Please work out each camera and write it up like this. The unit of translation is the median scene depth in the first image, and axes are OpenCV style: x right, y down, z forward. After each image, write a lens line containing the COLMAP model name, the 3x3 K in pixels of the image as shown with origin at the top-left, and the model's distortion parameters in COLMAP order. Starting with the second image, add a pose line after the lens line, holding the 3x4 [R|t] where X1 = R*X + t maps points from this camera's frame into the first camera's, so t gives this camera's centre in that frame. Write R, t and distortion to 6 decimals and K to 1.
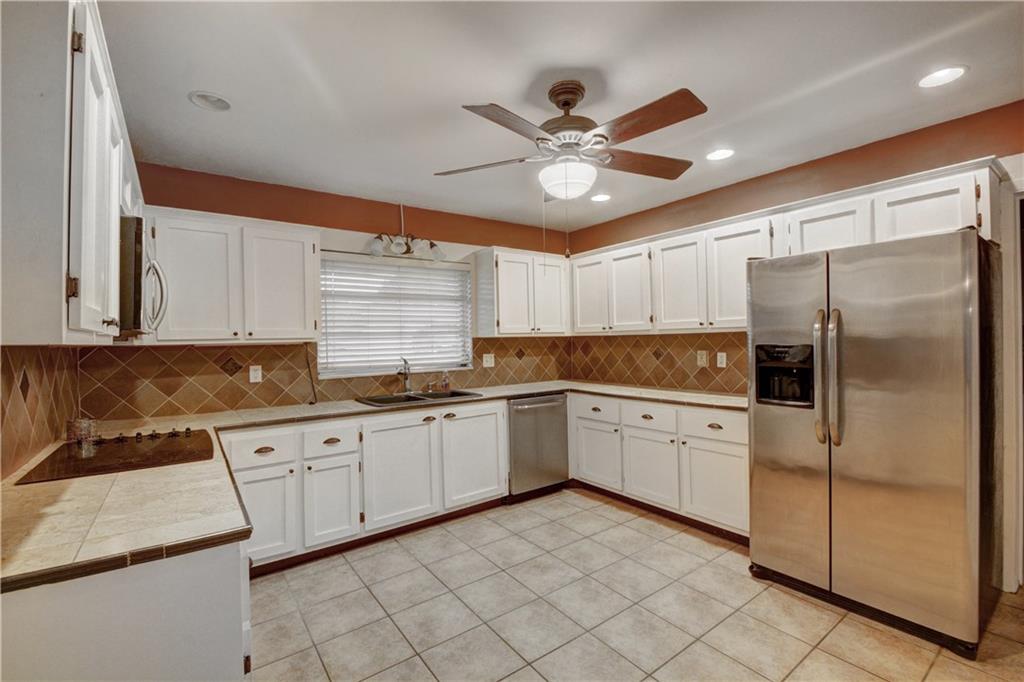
lens RADIAL K [[451.6, 0, 514.2], [0, 451.6, 344.8], [0, 0, 1]] dist [0.000344, -0.000370]
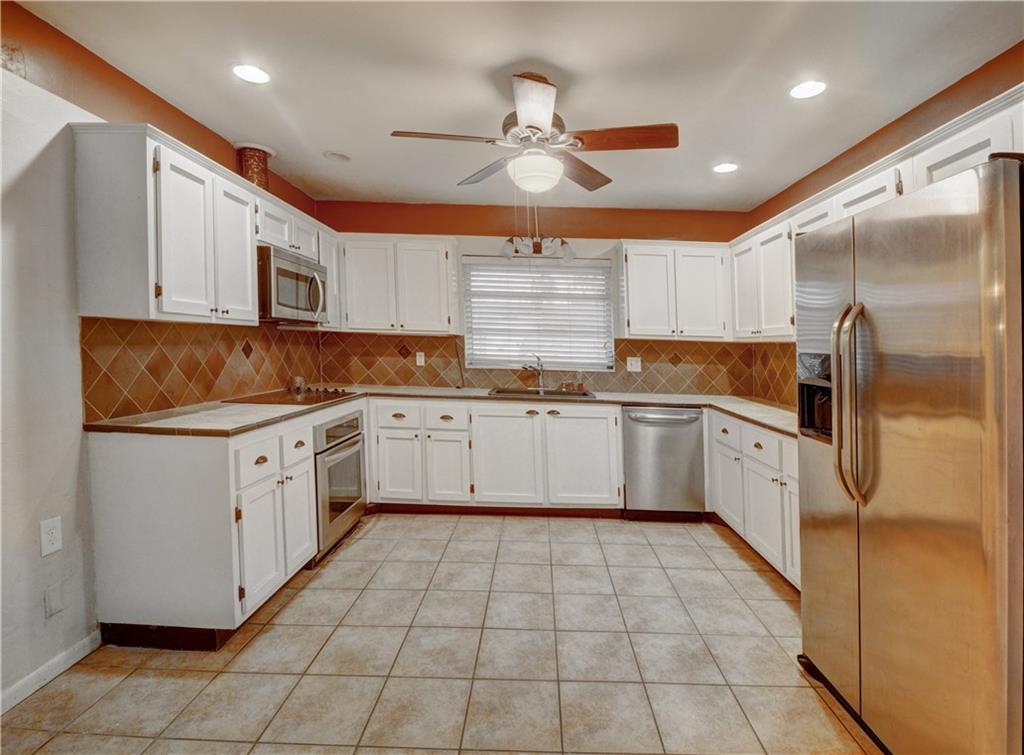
lens RADIAL K [[504.4, 0, 517.3], [0, 504.4, 378.0], [0, 0, 1]] dist [-0.012931, -0.001119]
pose [[0.784524, 0.085341, -0.614198, 0.477991], [-0.054551, 0.996143, 0.068732, 0.005902], [0.617694, -0.020417, 0.786153, 0.059454]]
